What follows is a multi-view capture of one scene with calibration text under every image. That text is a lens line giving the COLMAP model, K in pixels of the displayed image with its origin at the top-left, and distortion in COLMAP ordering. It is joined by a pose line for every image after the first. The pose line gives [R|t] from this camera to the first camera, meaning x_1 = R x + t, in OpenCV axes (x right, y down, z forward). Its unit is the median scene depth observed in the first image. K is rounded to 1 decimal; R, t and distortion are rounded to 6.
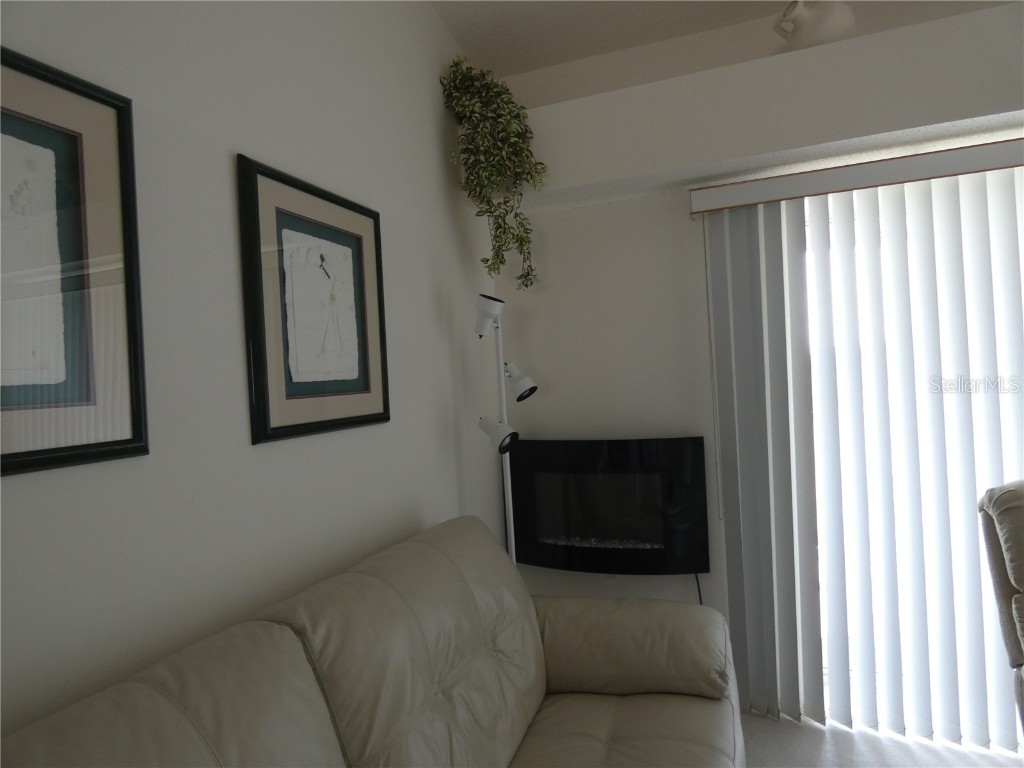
lens RADIAL K [[609.1, 0, 507.0], [0, 609.1, 388.8], [0, 0, 1]] dist [-0.017726, 0.009015]
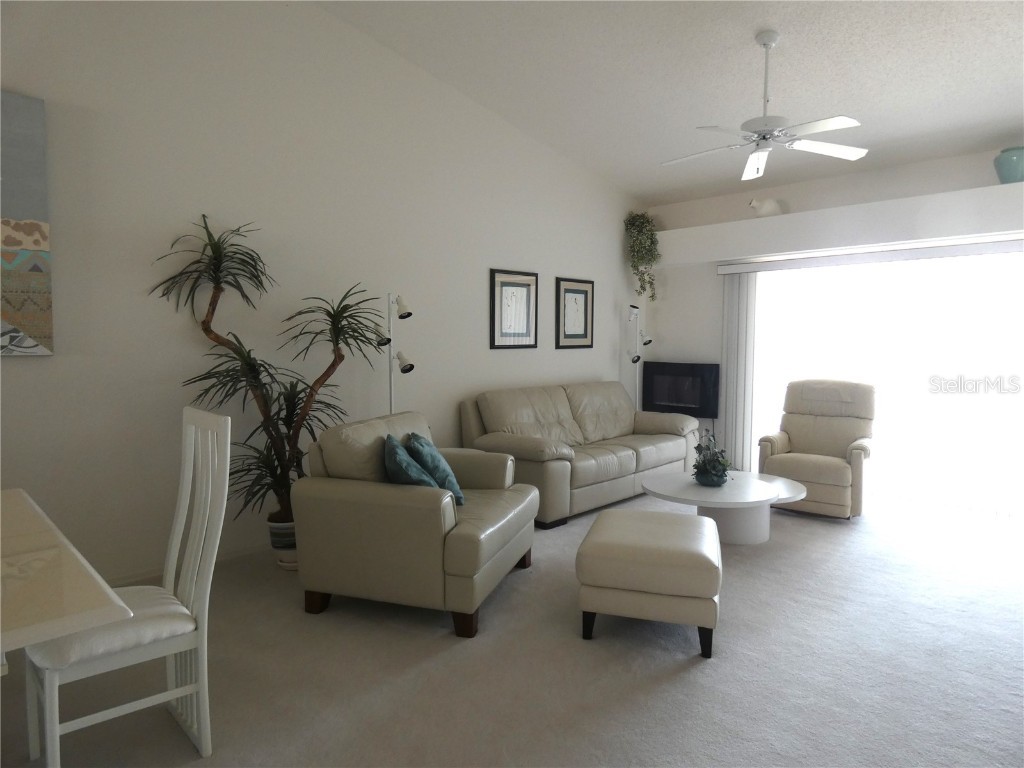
lens RADIAL K [[609.1, 0, 512.5], [0, 609.1, 375.7], [0, 0, 1]] dist [-0.017726, 0.009015]
pose [[0.919714, 0.081790, -0.383975, 0.552932], [-0.057608, 0.995587, 0.074085, -0.010563], [0.388340, -0.046017, 0.920366, -1.772011]]
